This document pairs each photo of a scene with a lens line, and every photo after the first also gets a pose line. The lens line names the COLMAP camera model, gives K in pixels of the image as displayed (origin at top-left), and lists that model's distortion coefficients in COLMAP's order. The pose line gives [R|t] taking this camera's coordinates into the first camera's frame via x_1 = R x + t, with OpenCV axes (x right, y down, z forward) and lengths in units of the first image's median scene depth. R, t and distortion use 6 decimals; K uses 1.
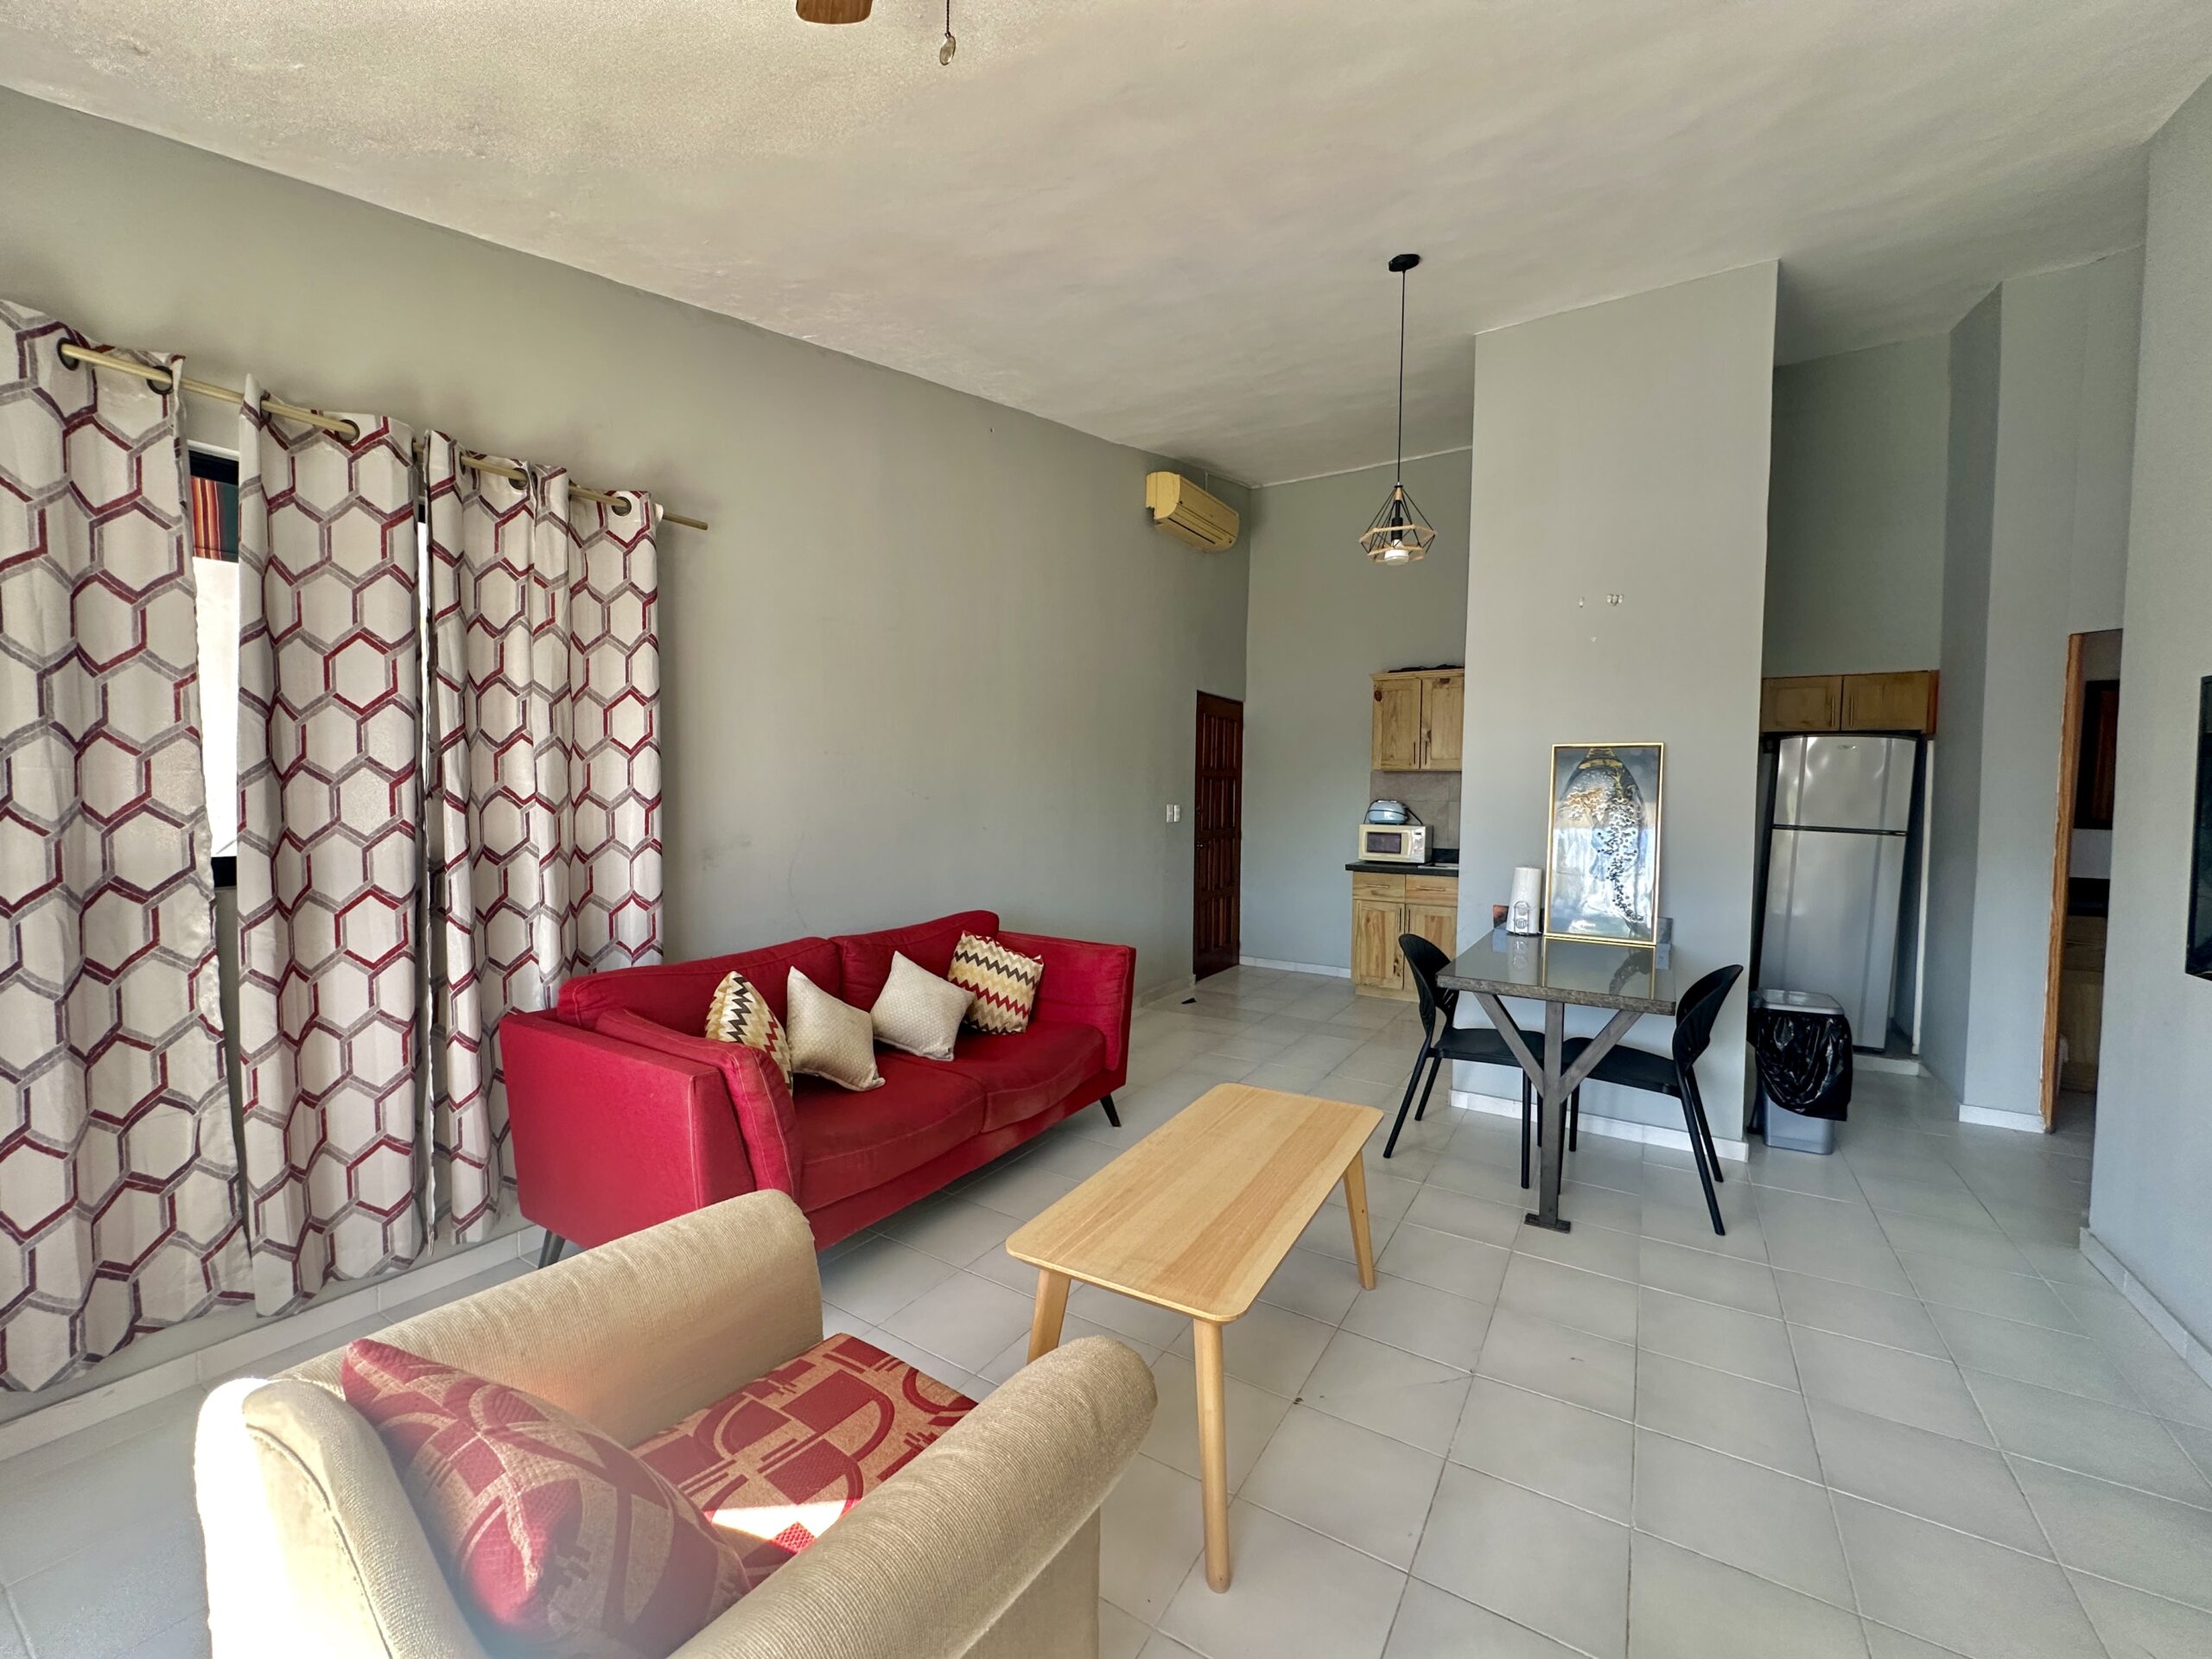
lens RADIAL K [[881.7, 0, 1102.5], [0, 881.7, 831.7], [0, 0, 1]] dist [-0.004142, 0.000513]
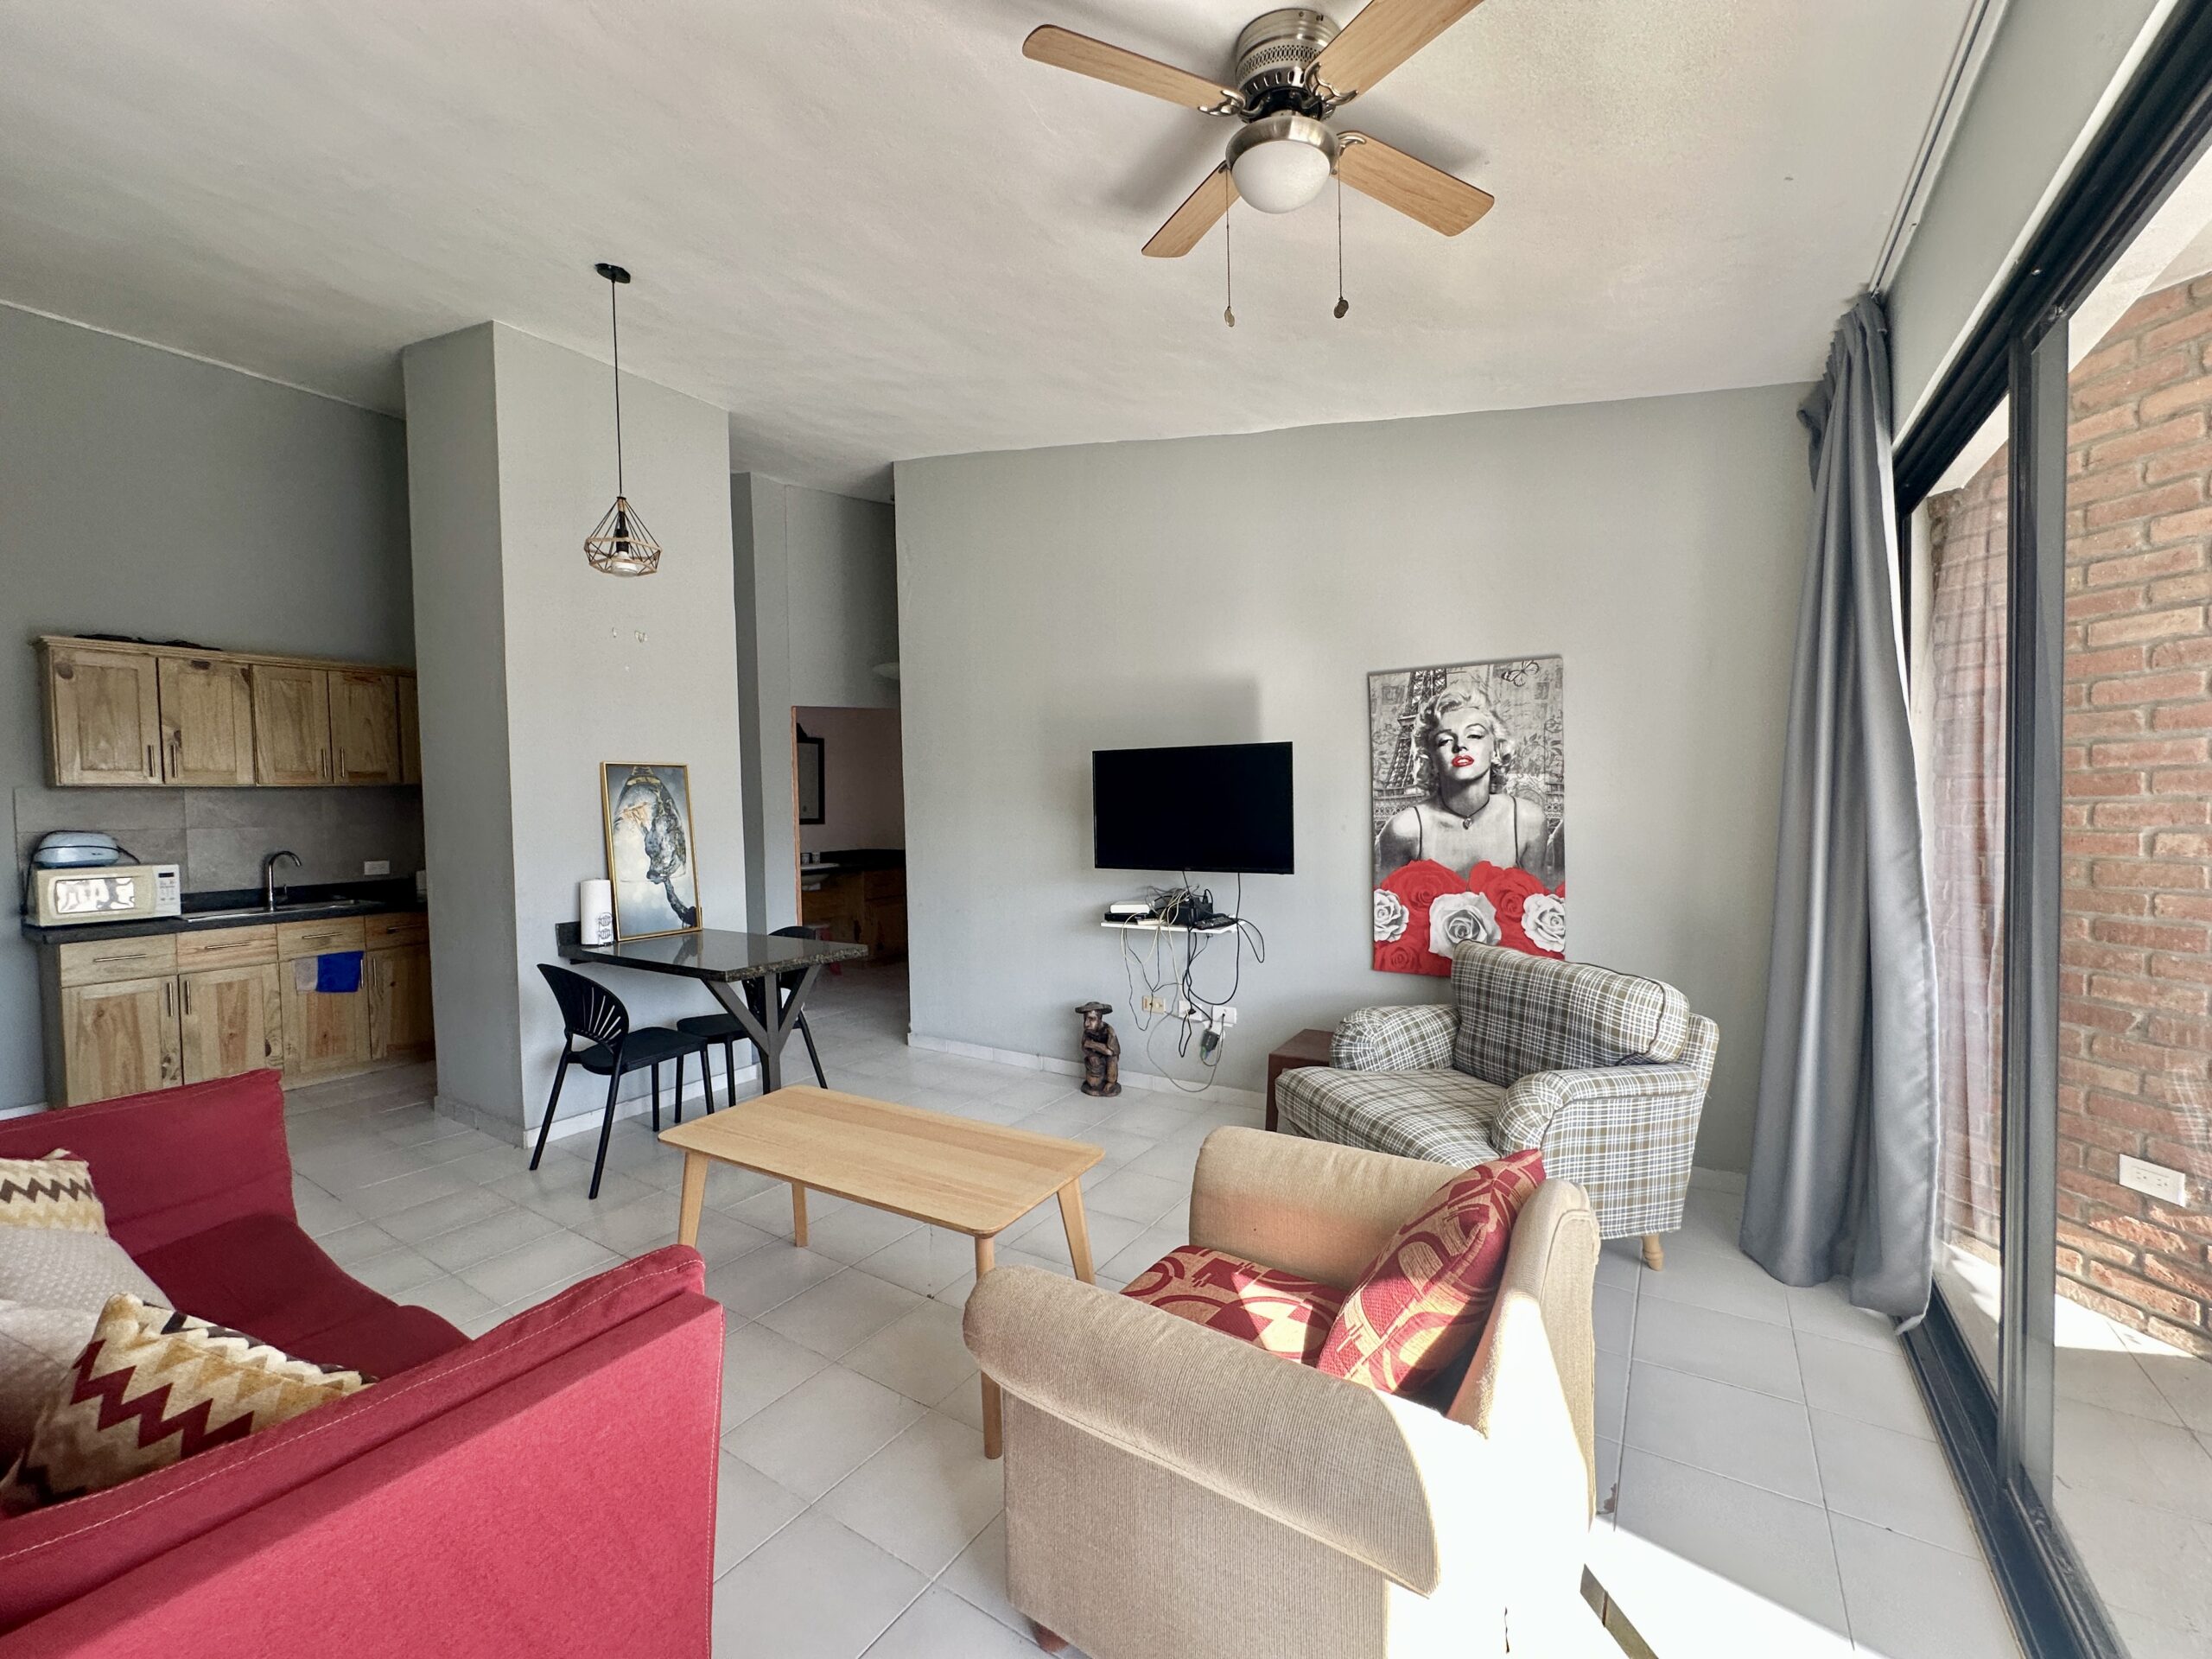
lens RADIAL K [[881.7, 0, 1110.7], [0, 881.7, 830.1], [0, 0, 1]] dist [-0.004142, 0.000513]
pose [[0.017702, -0.041266, 0.998991, -0.555828], [0.066684, 0.996972, 0.040001, -0.019629], [-0.997617, 0.065909, 0.020400, 0.389262]]
